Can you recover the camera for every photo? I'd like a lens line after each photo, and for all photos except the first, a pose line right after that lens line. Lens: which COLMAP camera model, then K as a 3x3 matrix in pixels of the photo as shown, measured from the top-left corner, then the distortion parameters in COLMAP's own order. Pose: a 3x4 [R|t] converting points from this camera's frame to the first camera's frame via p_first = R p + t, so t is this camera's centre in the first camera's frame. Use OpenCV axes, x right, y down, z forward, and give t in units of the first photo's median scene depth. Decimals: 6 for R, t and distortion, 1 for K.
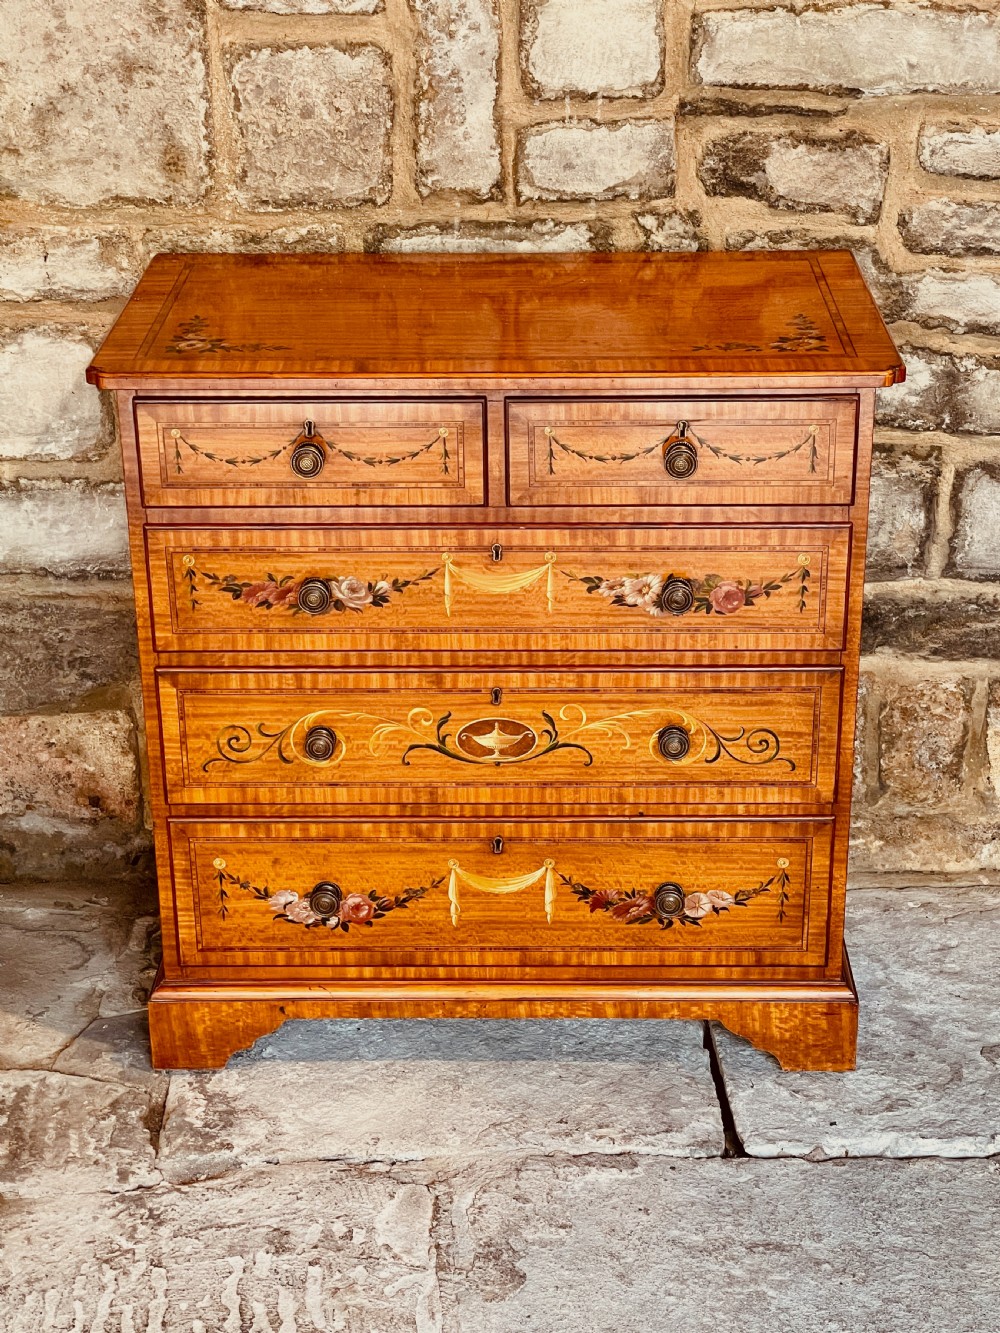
lens RADIAL K [[2297.3, 0, 500.3], [0, 2297.3, 665.6], [0, 0, 1]] dist [0.076691, 0.000000]
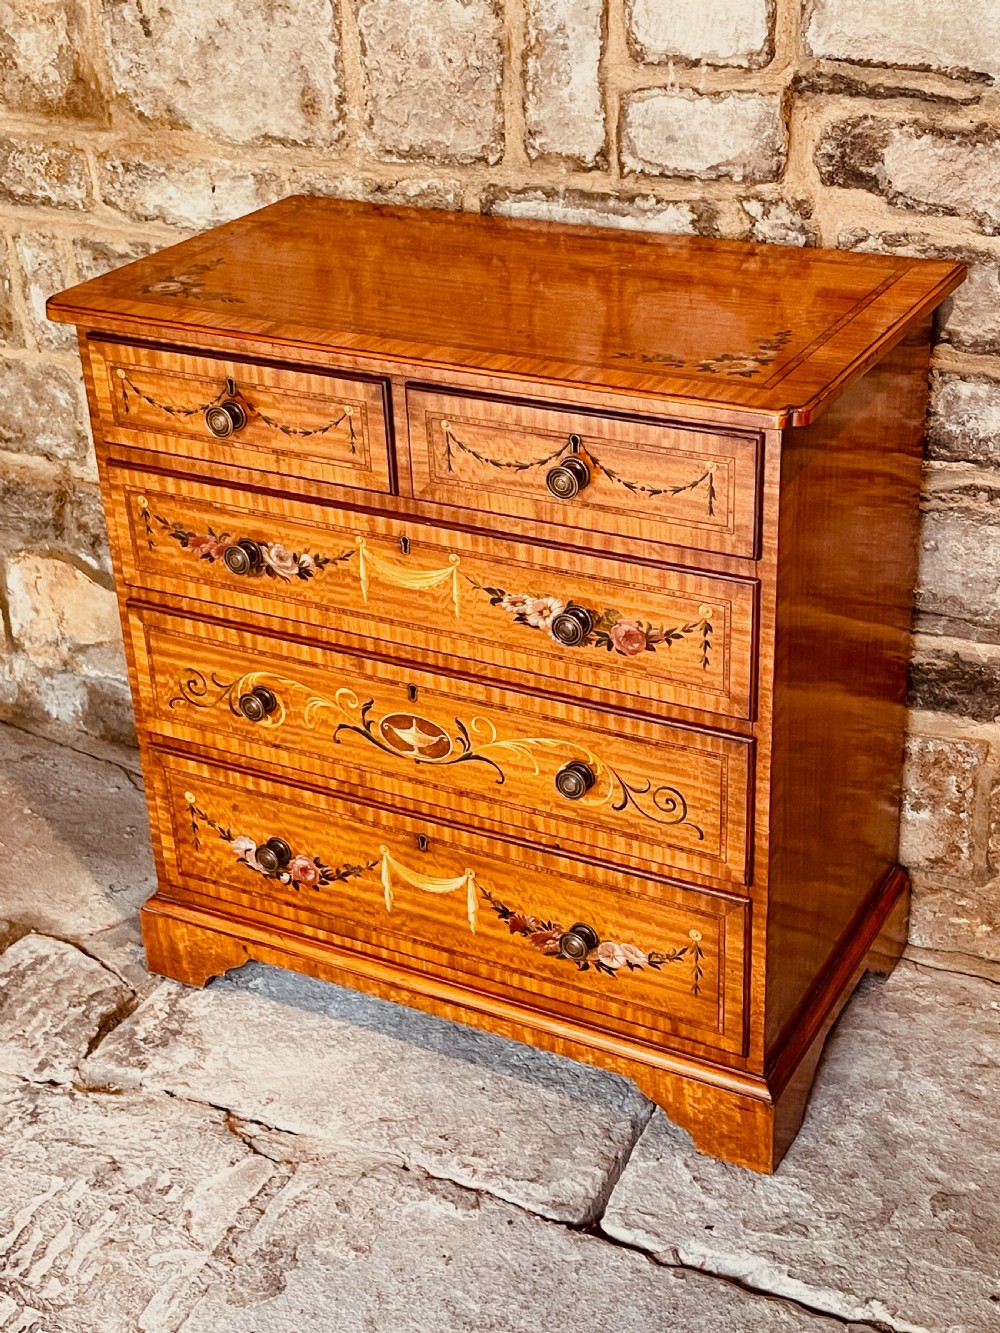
lens RADIAL K [[1927.4, 0, 502.1], [0, 1927.4, 662.5], [0, 0, 1]] dist [0.068403, 0.000000]
pose [[0.886989, 0.192990, -0.419529, 0.347490], [-0.166199, 0.981019, 0.099897, -0.081123], [0.430846, -0.018883, 0.902228, 0.281530]]
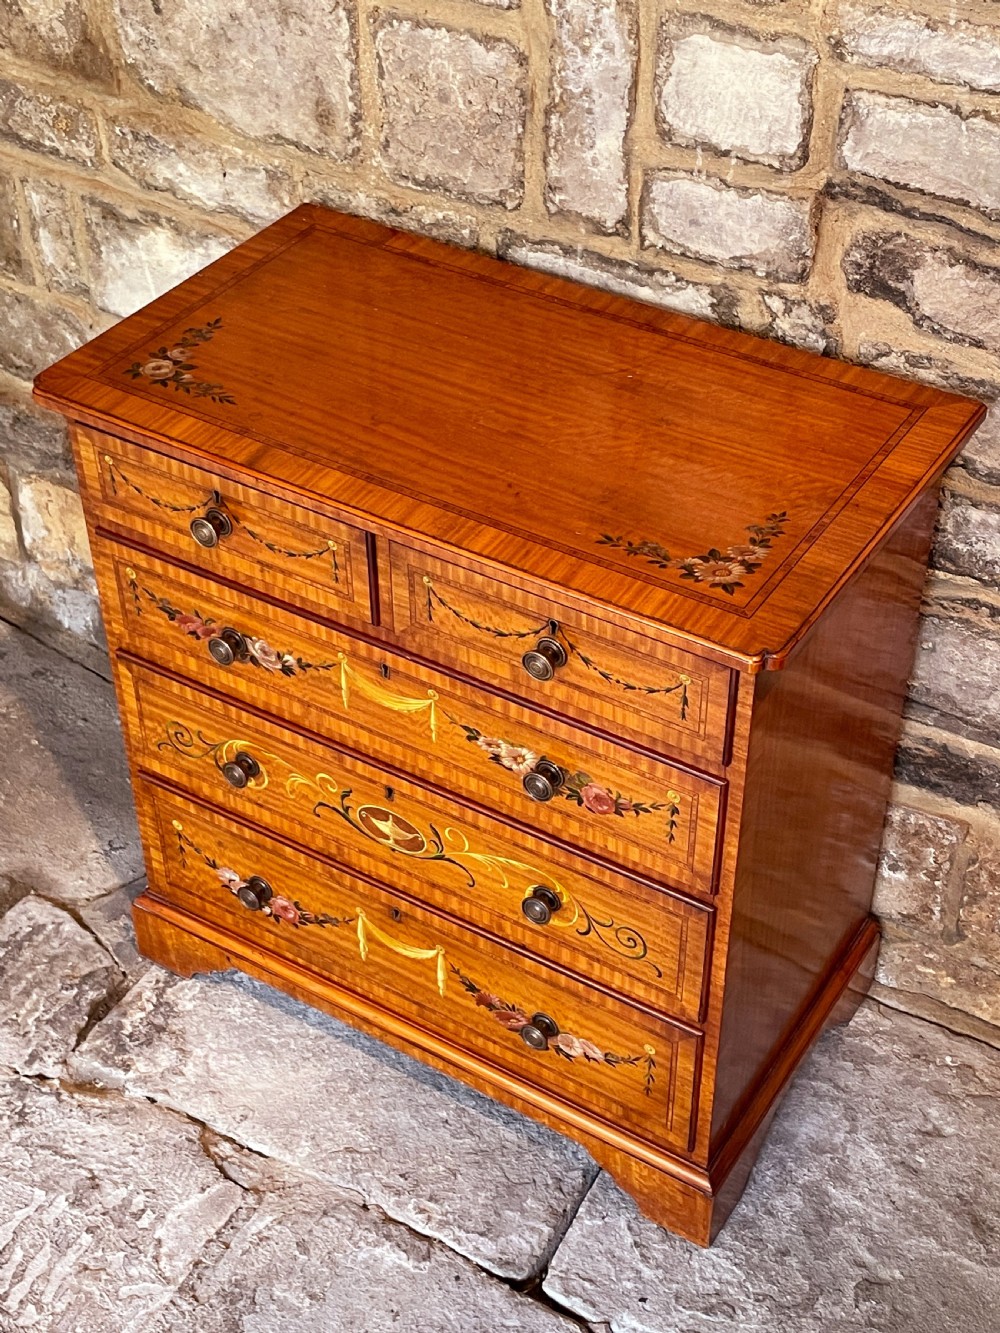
lens RADIAL K [[1927.4, 0, 502.4], [0, 1927.4, 664.6], [0, 0, 1]] dist [0.068403, 0.000000]
pose [[0.856573, 0.335107, -0.392410, 0.321910], [-0.220237, 0.925117, 0.309280, -0.283051], [0.466667, -0.178498, 0.866233, 0.317321]]
